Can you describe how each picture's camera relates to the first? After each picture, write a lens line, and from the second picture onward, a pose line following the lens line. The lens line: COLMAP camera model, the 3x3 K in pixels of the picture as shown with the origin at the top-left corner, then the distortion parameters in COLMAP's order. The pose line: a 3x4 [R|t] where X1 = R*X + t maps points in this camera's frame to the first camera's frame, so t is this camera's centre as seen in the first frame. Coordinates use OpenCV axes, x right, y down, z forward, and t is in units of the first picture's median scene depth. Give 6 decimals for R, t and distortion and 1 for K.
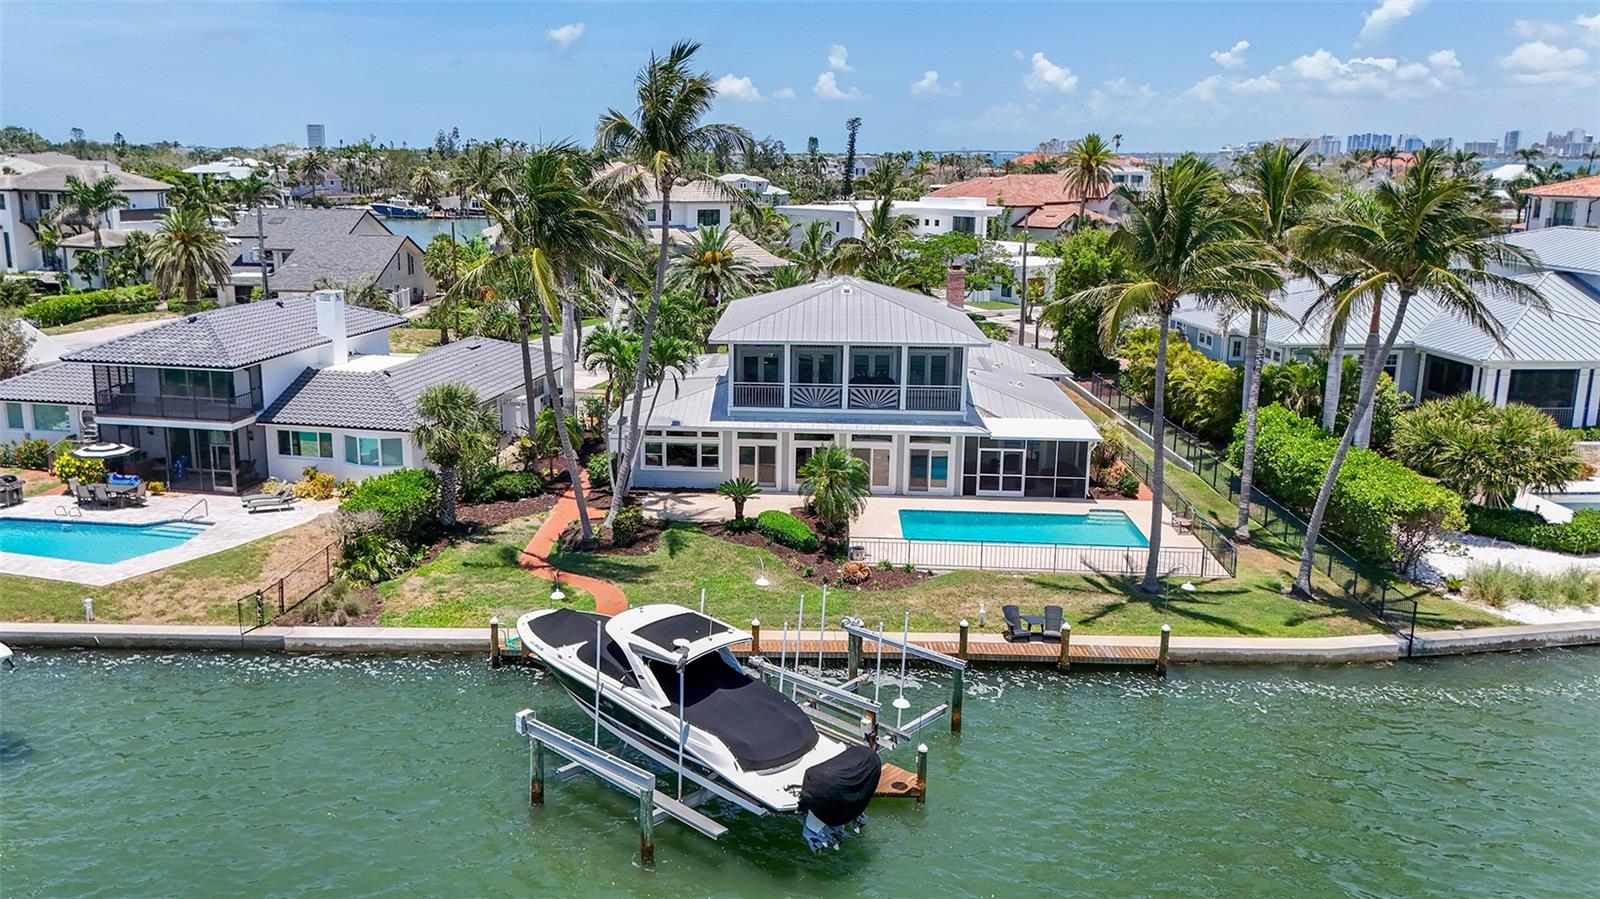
lens RADIAL K [[1276.9, 0, 742.3], [0, 1276.9, 420.1], [0, 0, 1]] dist [0.093315, -0.133522]
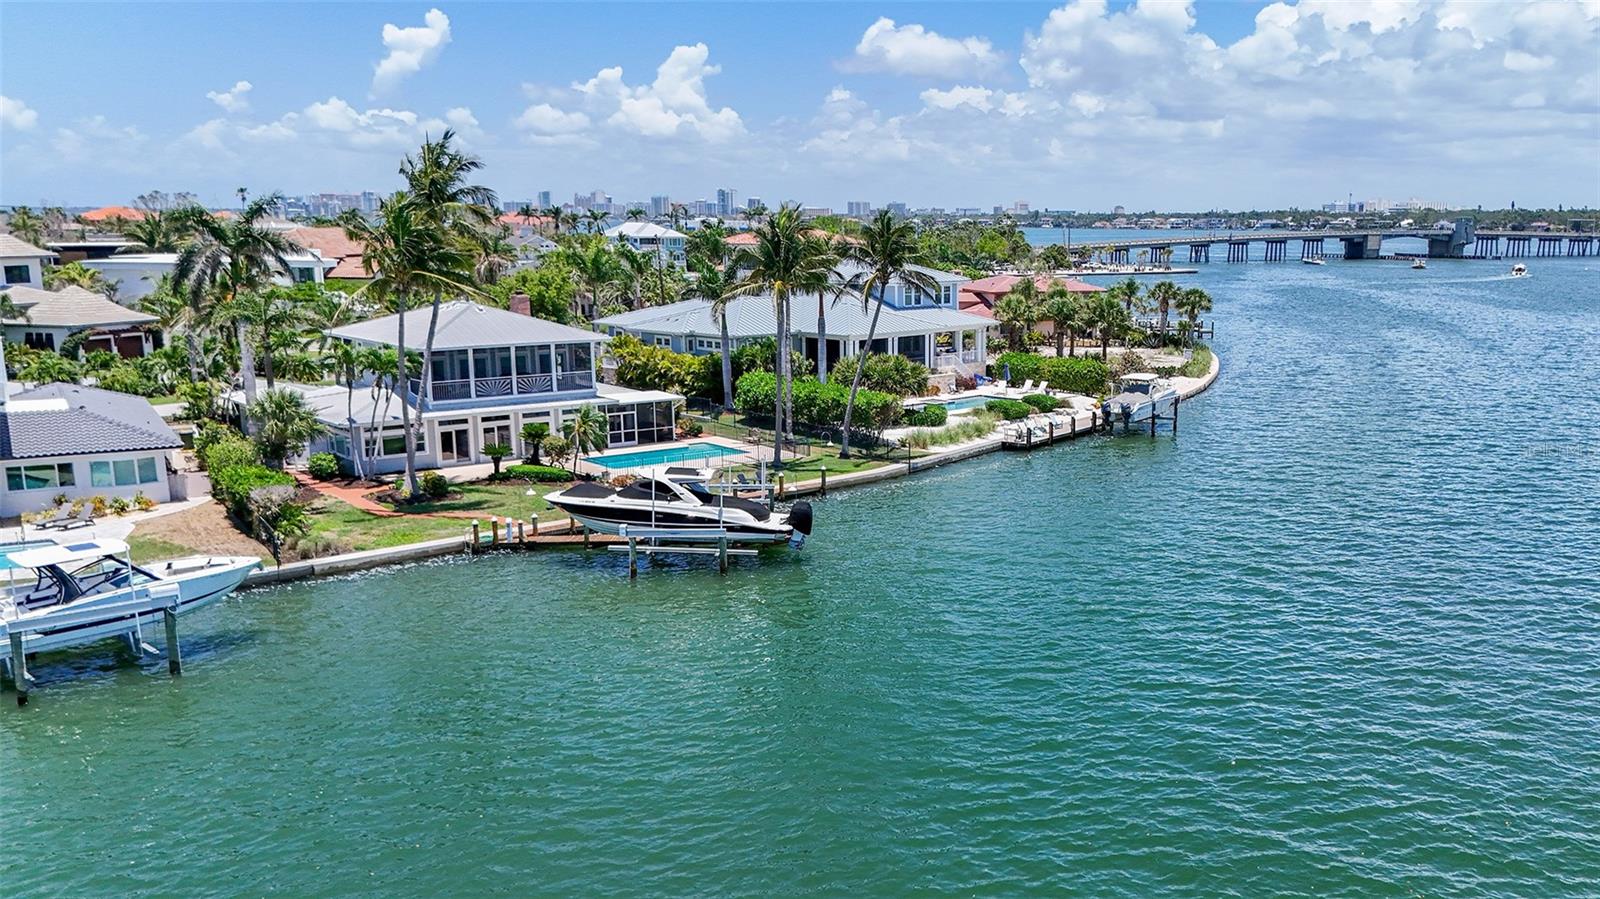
lens RADIAL K [[1396.0, 0, 951.2], [0, 1396.0, 516.0], [0, 0, 1]] dist [0.087302, -0.103642]
pose [[0.695288, -0.152195, 0.702433, -0.726664], [0.146032, 0.986852, 0.069274, 0.089575], [-0.703740, 0.054412, 0.708371, -0.405739]]
